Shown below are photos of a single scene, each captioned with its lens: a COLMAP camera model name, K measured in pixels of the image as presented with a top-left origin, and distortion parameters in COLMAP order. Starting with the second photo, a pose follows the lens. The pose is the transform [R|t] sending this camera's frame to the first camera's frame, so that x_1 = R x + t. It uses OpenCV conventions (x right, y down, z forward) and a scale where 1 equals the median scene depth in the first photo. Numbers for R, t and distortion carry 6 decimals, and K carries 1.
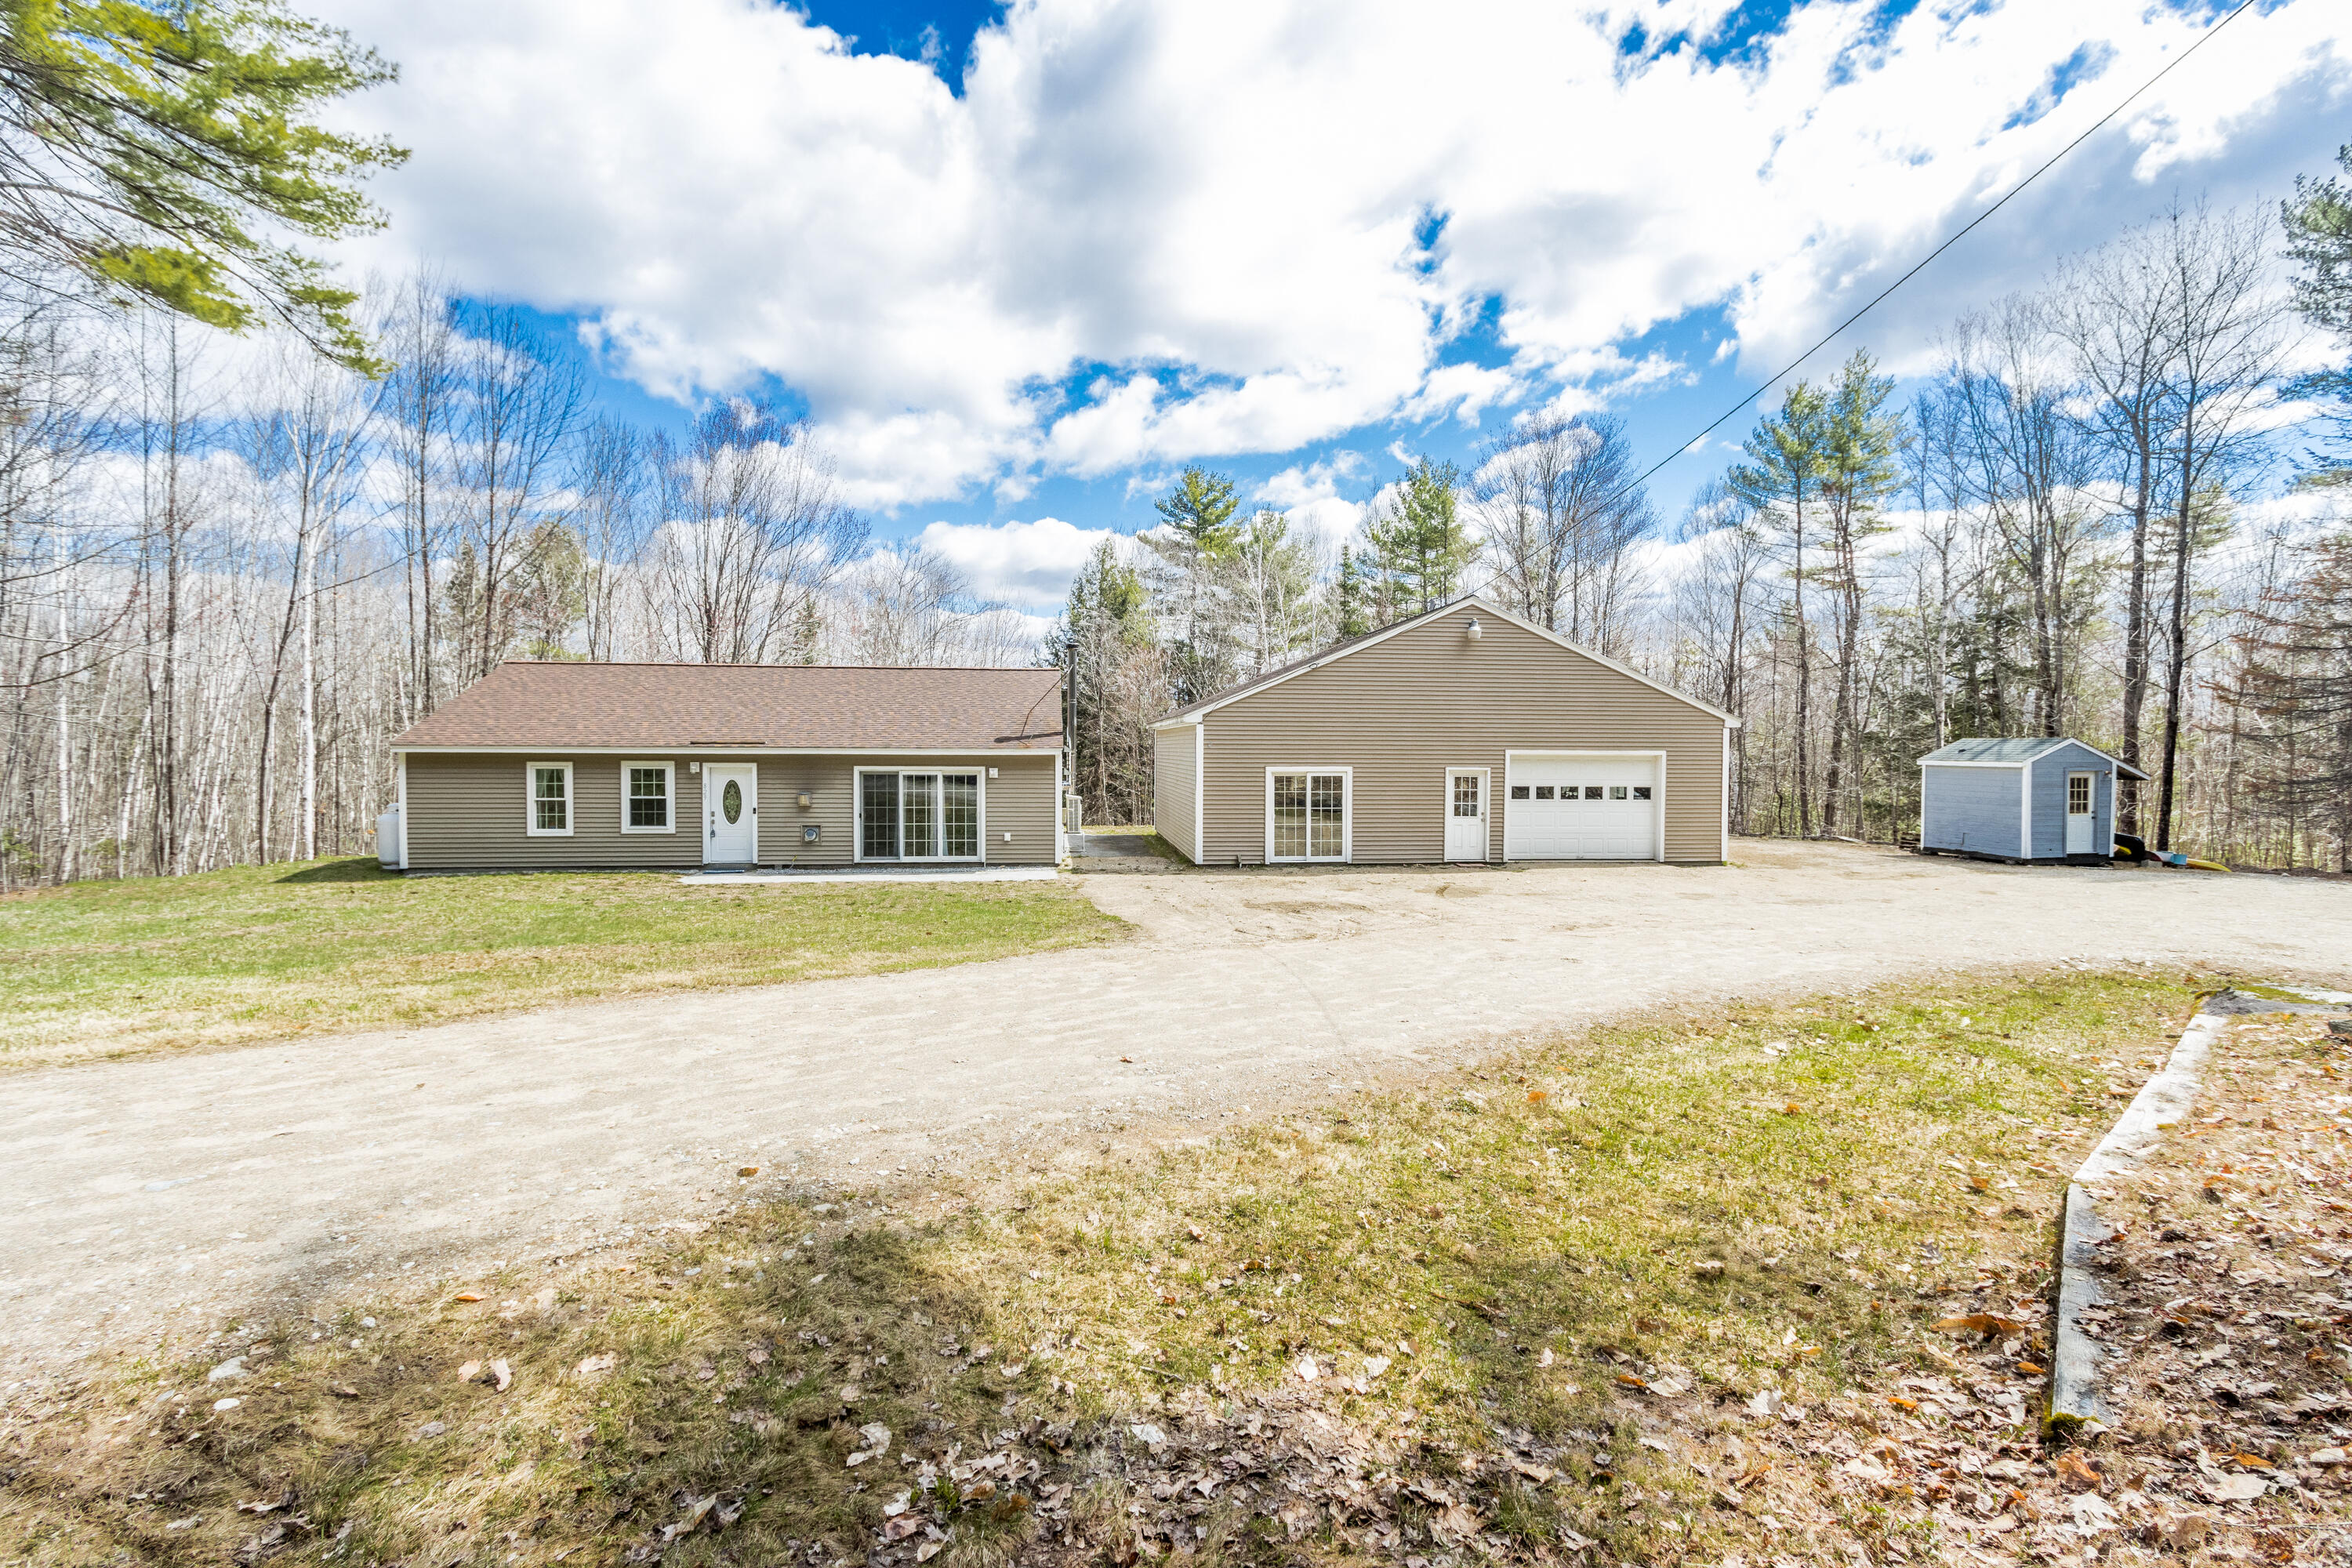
lens RADIAL K [[1102.7, 0, 1176.0], [0, 1102.7, 784.0], [0, 0, 1]] dist [0.004544, 0.001028]
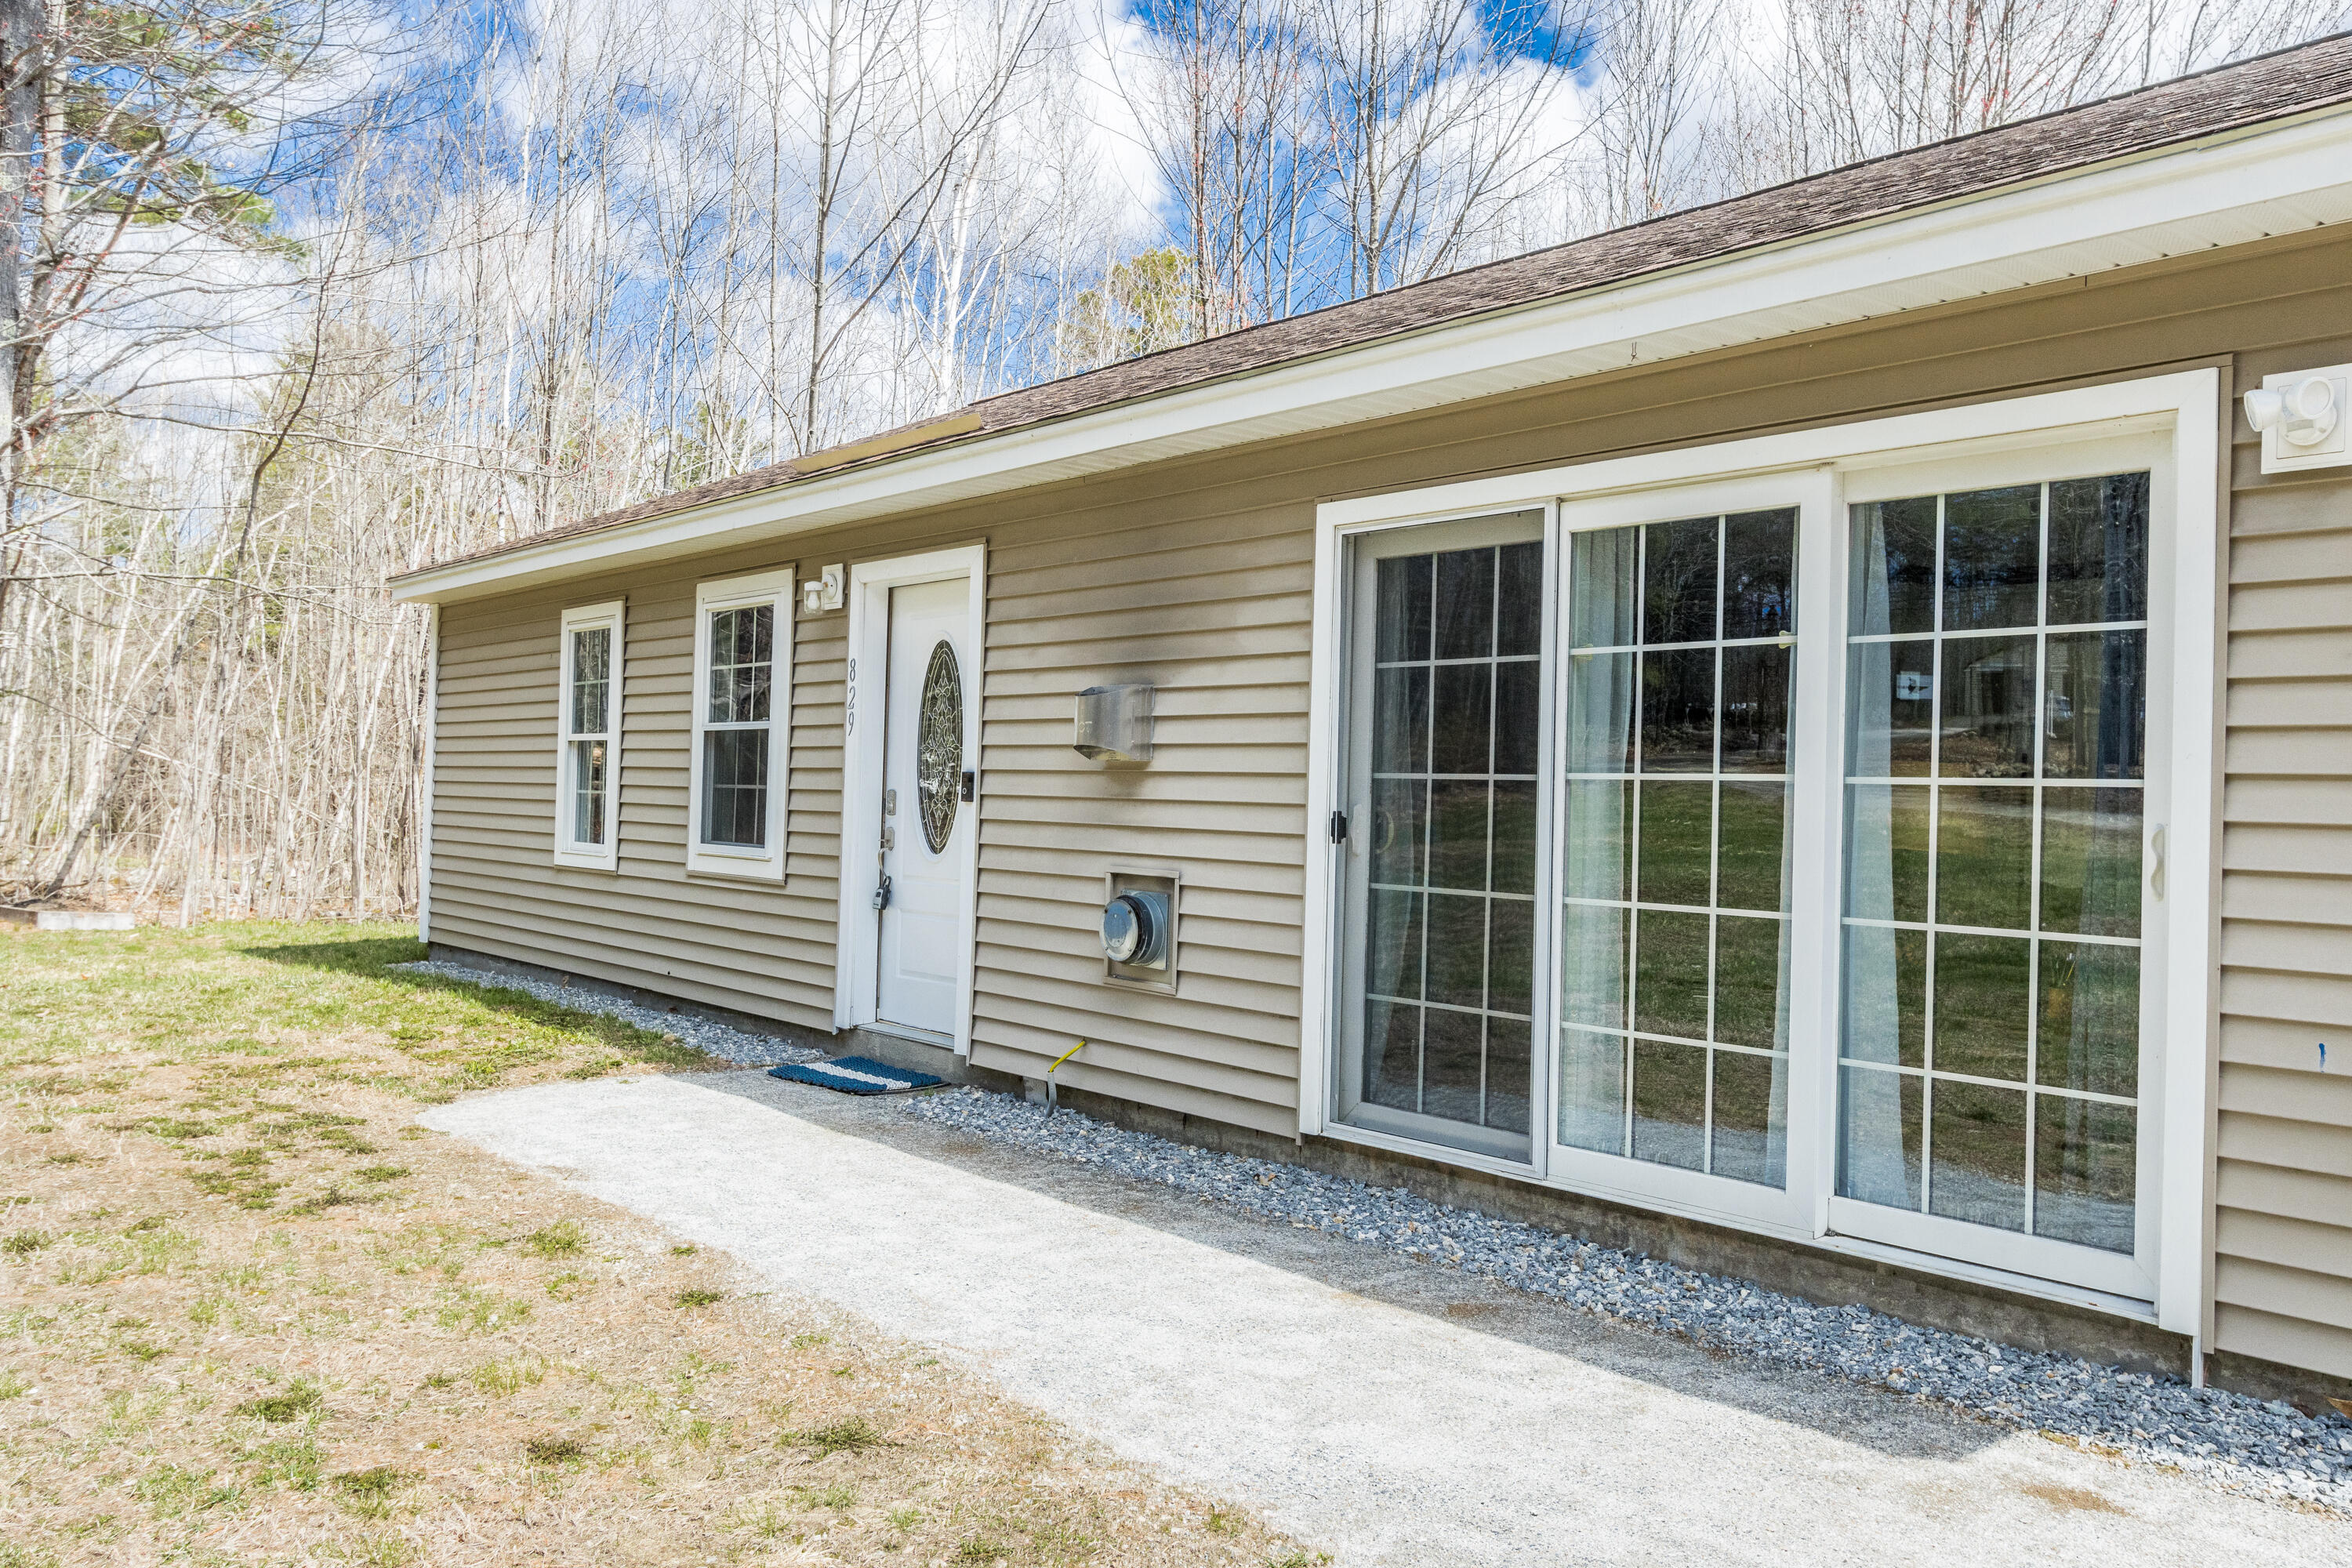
lens RADIAL K [[1846.9, 0, 1176.0], [0, 1846.9, 784.0], [0, 0, 1]] dist [0.001253, -0.005503]
pose [[0.542003, 0.000819, -0.840376, -0.084339], [-0.053357, 0.998015, -0.033440, 0.031932], [0.838681, 0.062964, 0.540971, 0.832533]]
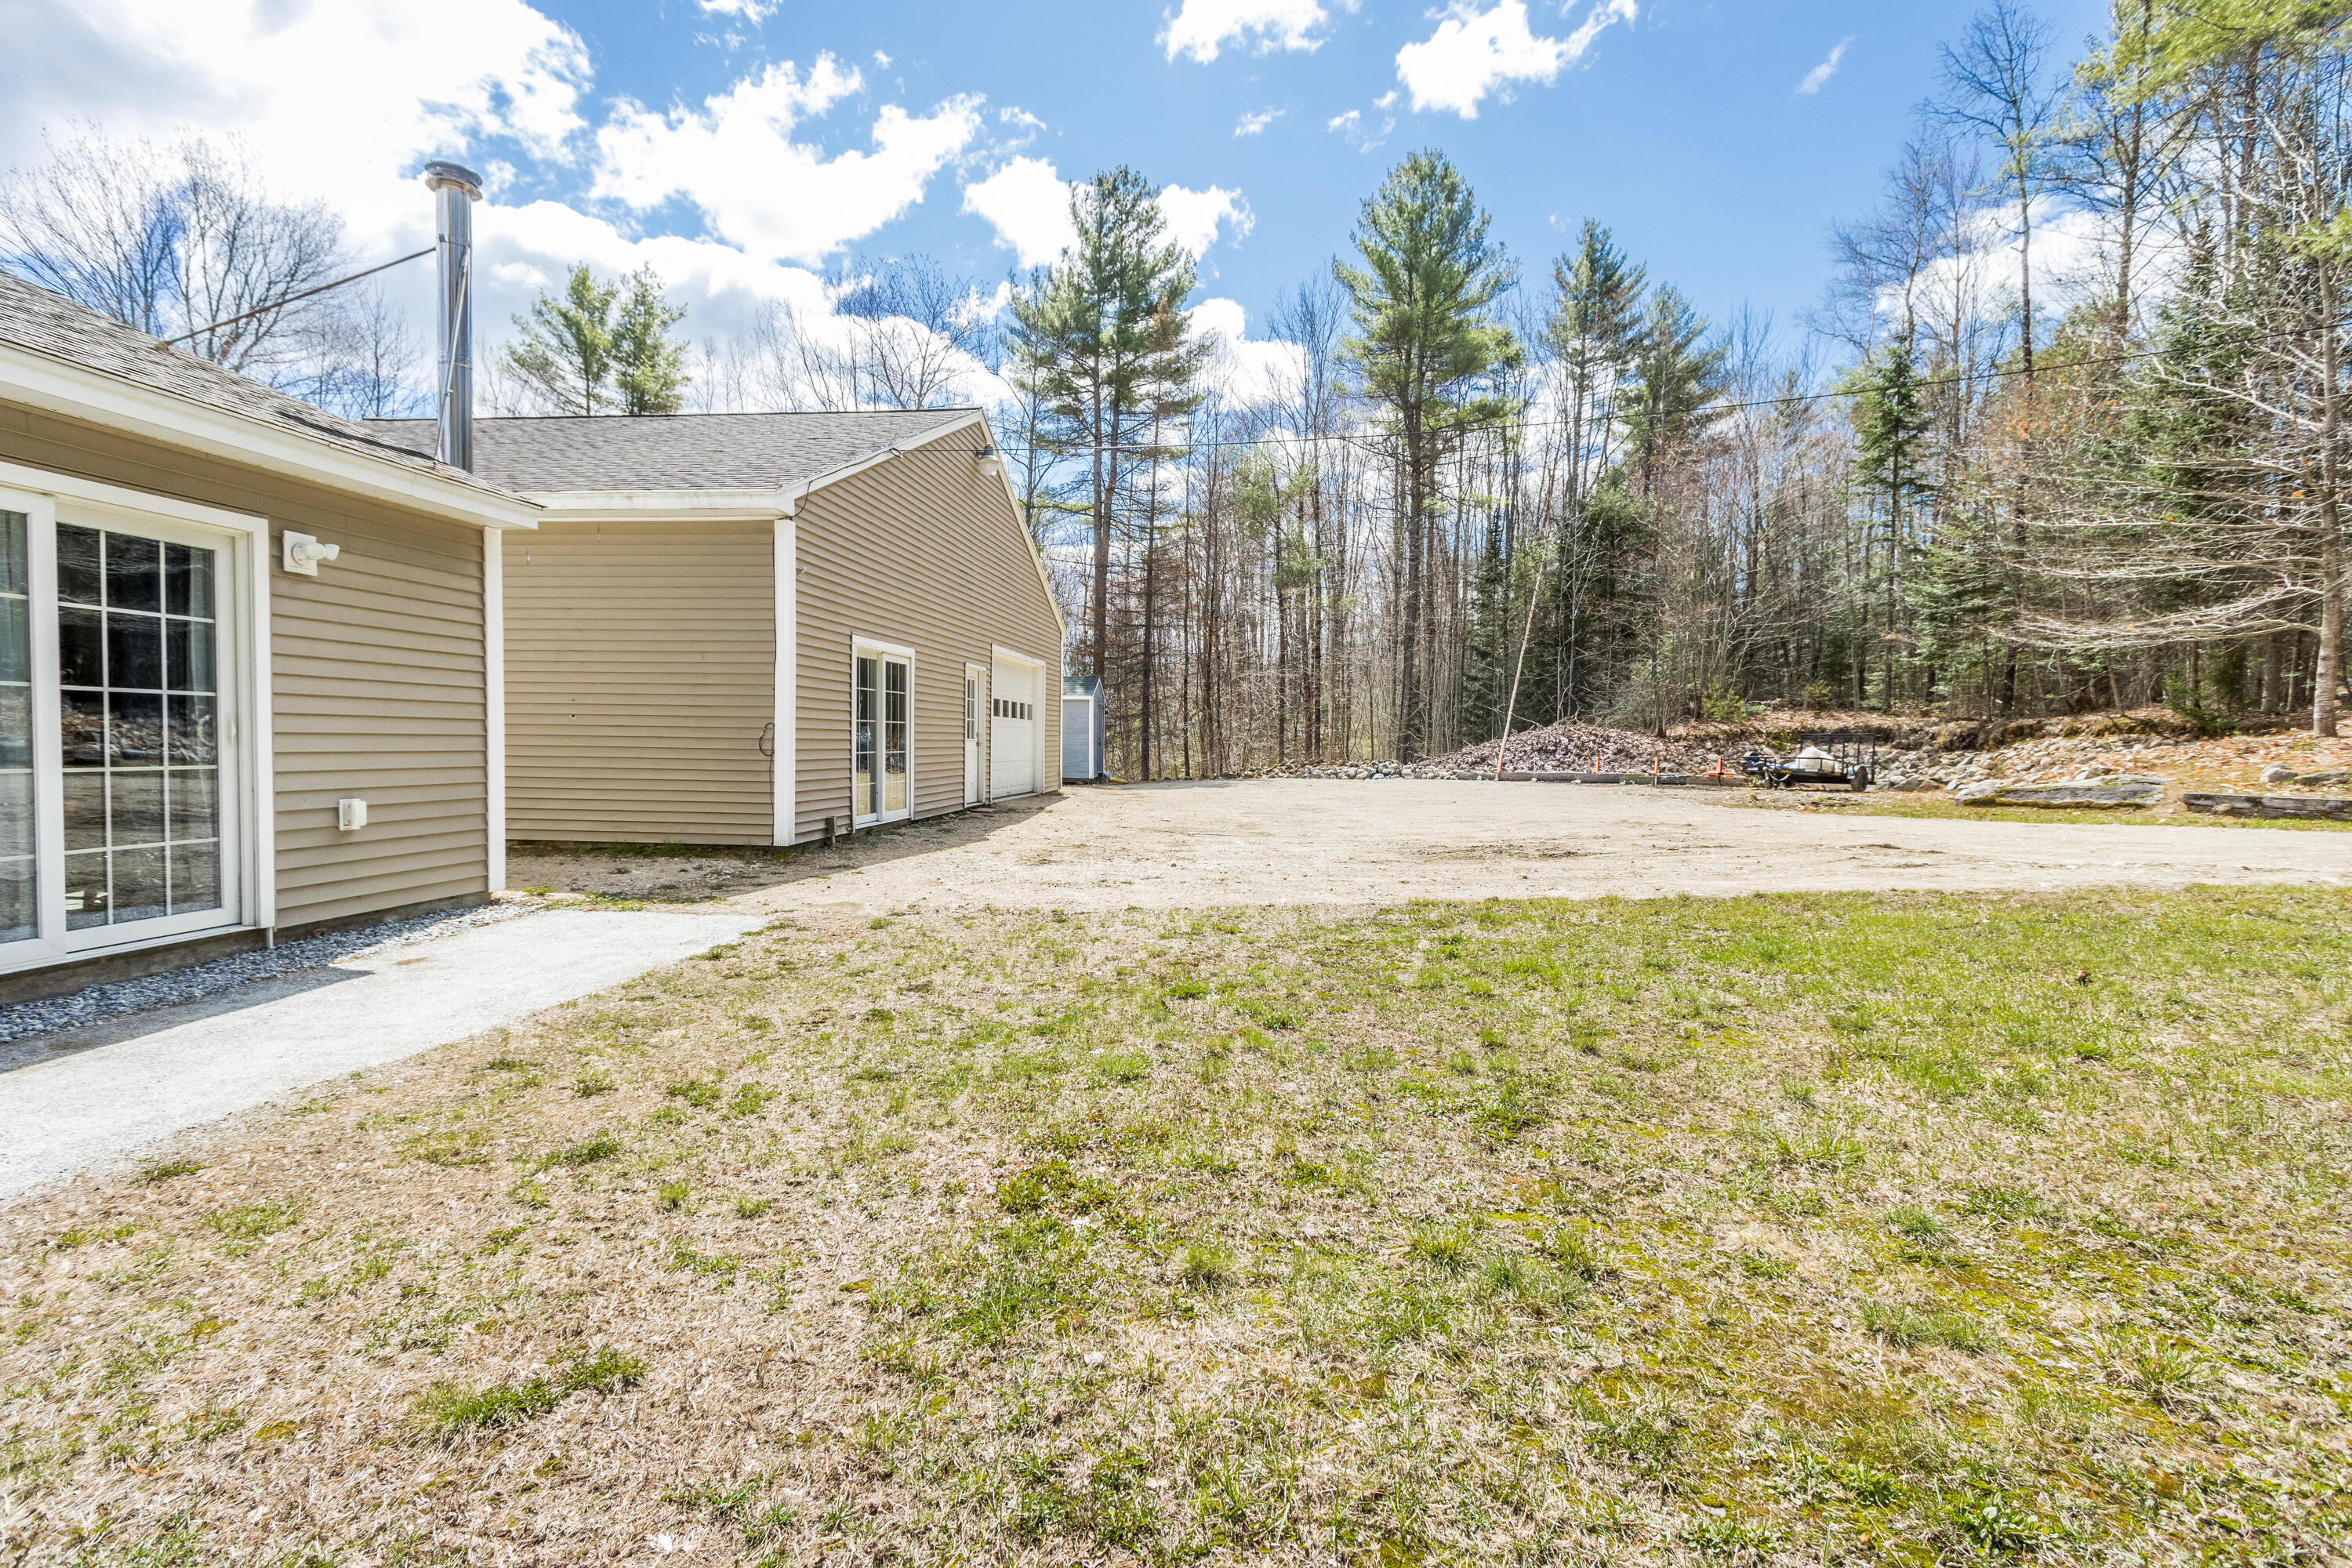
lens RADIAL K [[1102.7, 0, 1176.0], [0, 1102.7, 784.0], [0, 0, 1]] dist [0.004544, 0.001028]
pose [[0.221733, -0.037405, 0.974390, -0.359978], [0.014246, 0.999282, 0.035119, 0.034447], [-0.975003, 0.006095, 0.222106, 0.759189]]
